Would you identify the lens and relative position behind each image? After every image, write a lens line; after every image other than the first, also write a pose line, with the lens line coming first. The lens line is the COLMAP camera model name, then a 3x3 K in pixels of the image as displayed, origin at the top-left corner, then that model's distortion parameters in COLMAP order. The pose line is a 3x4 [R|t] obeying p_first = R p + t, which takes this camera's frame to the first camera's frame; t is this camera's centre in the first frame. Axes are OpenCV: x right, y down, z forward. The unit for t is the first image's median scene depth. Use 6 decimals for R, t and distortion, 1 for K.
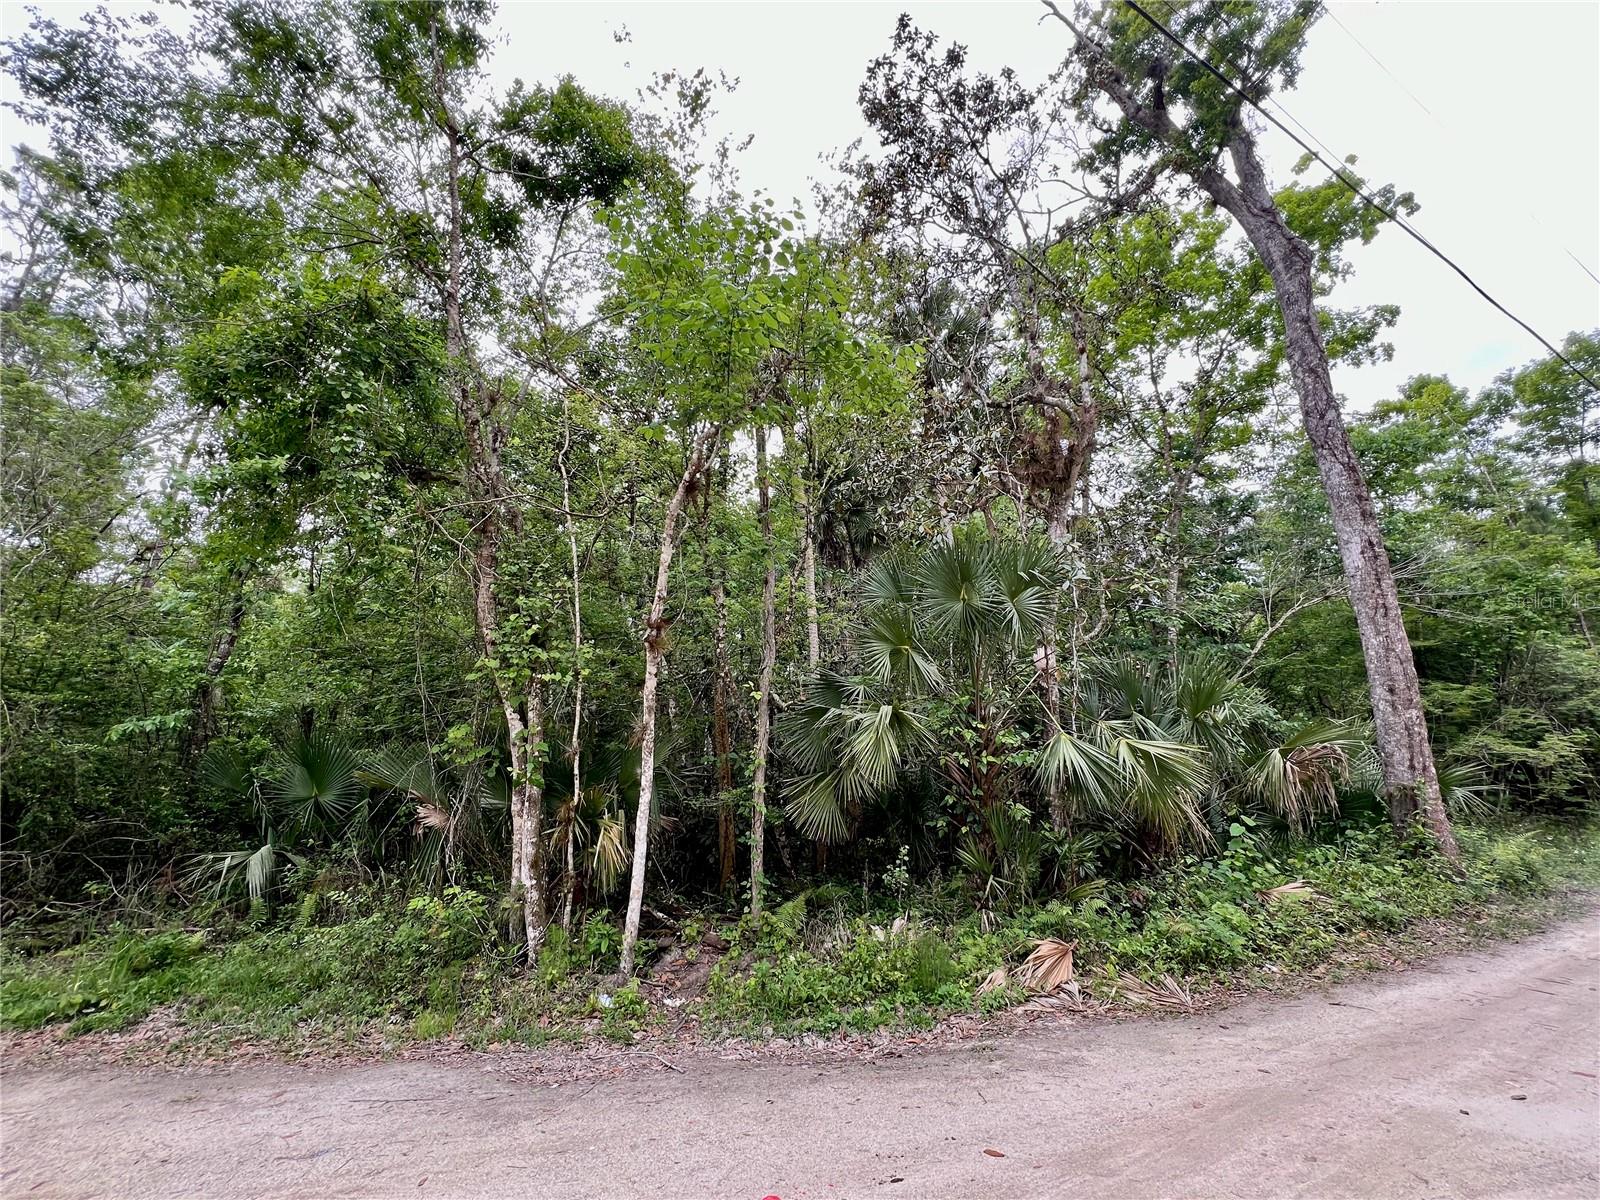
lens RADIAL K [[640.6, 0, 800.0], [0, 640.6, 600.0], [0, 0, 1]] dist [0.000959, 0.000400]
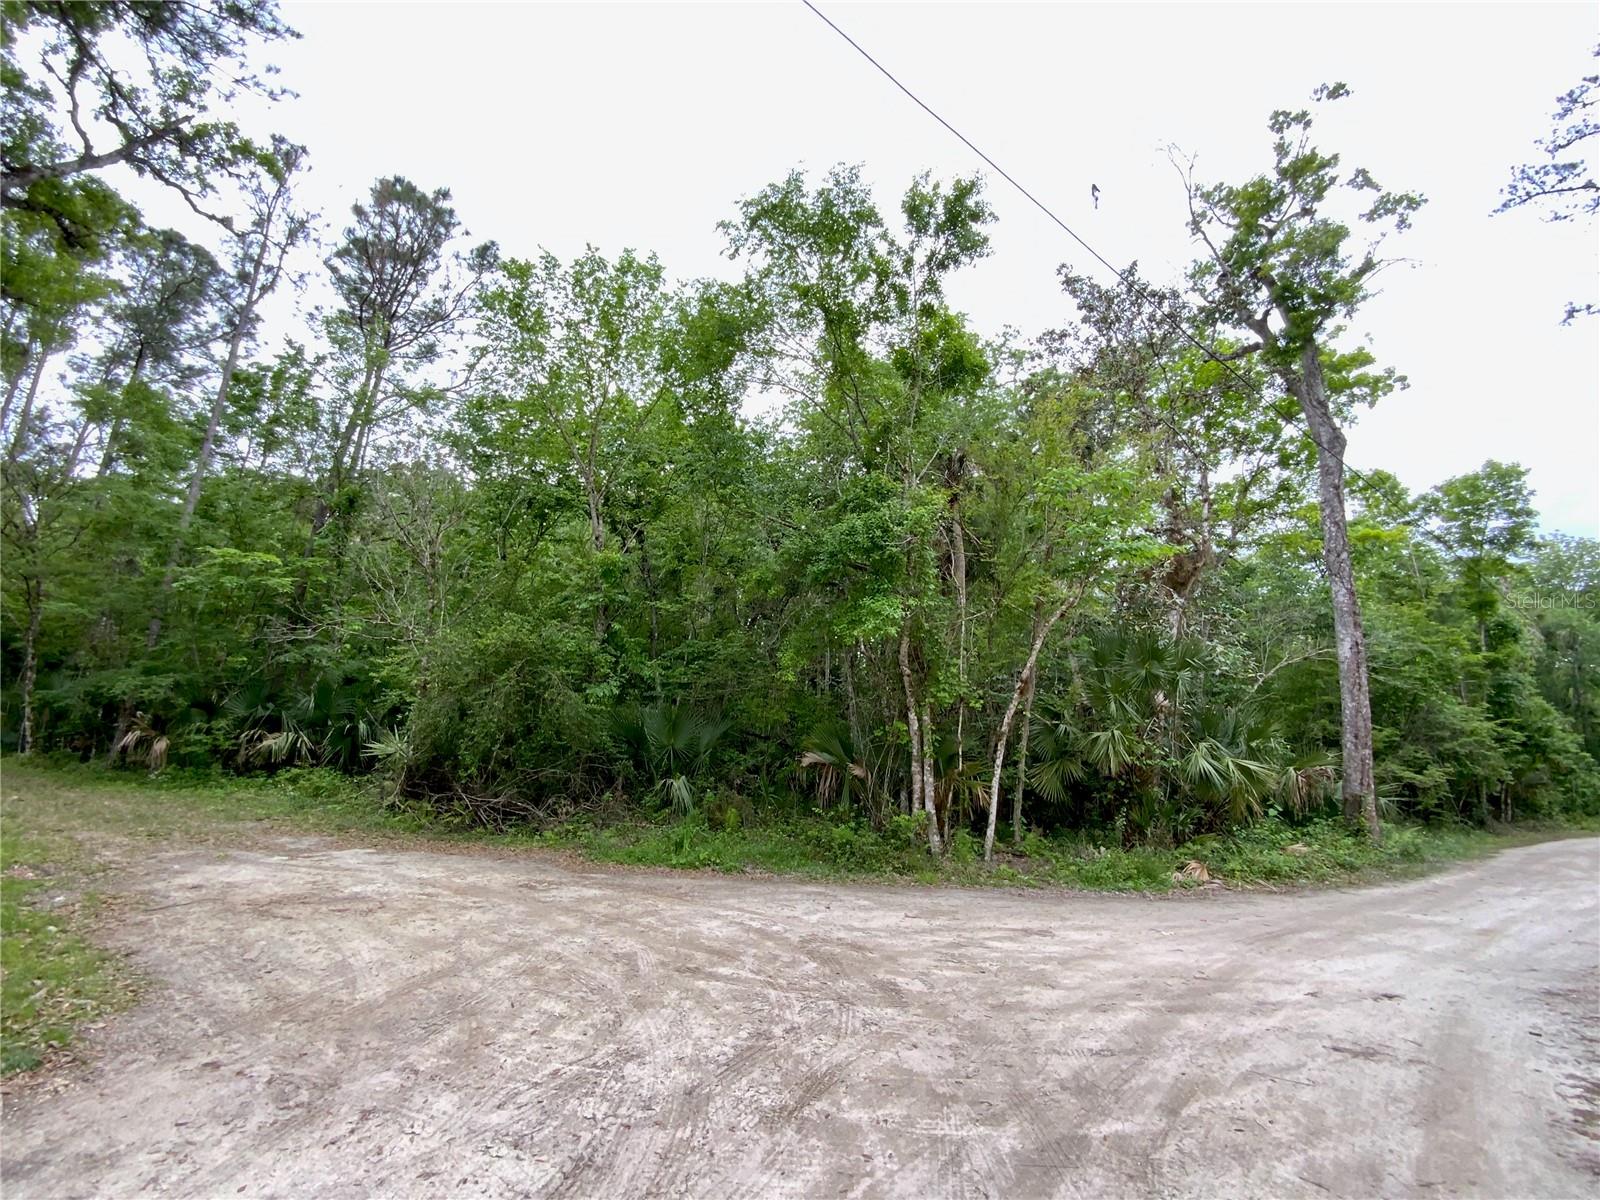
lens RADIAL K [[646.1, 0, 800.0], [0, 646.1, 600.0], [0, 0, 1]] dist [-0.001054, -0.000182]
pose [[0.990259, 0.105672, 0.090666, -0.640397], [-0.111278, 0.992026, 0.059167, -0.138230], [-0.083691, -0.068680, 0.994122, -0.472189]]
